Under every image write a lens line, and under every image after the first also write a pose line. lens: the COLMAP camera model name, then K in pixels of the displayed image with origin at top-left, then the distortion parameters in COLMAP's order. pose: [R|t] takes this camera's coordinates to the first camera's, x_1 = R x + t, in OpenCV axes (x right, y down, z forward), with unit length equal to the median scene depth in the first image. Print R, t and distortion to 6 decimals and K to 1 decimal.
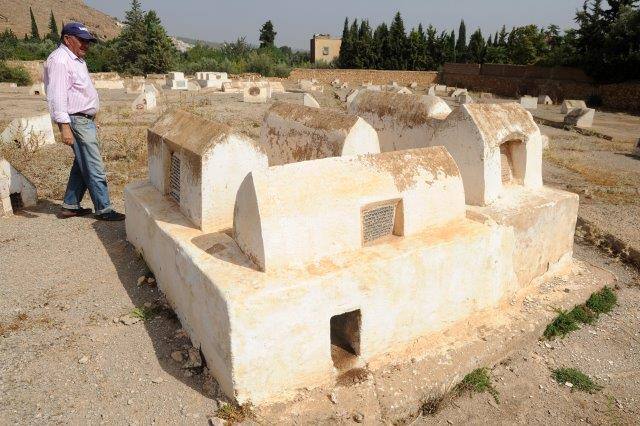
lens RADIAL K [[442.5, 0, 320.0], [0, 442.5, 213.0], [0, 0, 1]] dist [-0.130492, 0.093828]
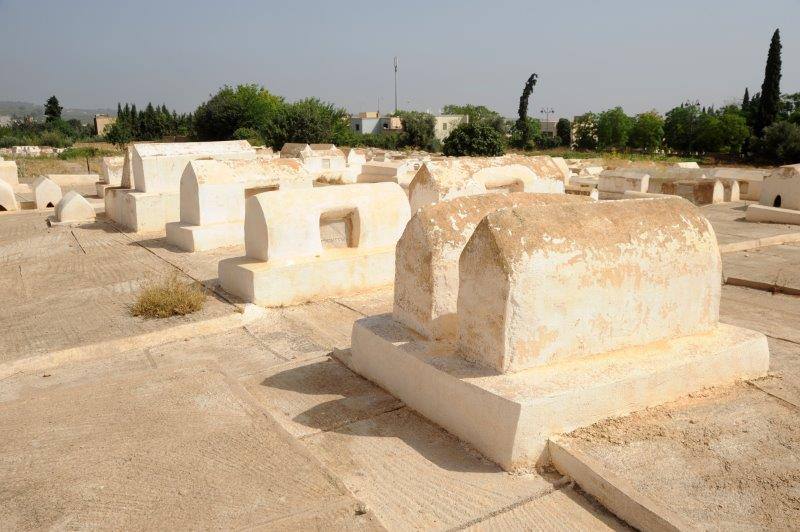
lens RADIAL K [[553.1, 0, 400.0], [0, 553.1, 266.0], [0, 0, 1]] dist [-0.130492, 0.093828]
pose [[0.902202, -0.109638, 0.417147, 0.074095], [0.143036, 0.988476, -0.049559, 0.183393], [-0.406906, 0.104379, 0.907487, -0.577086]]
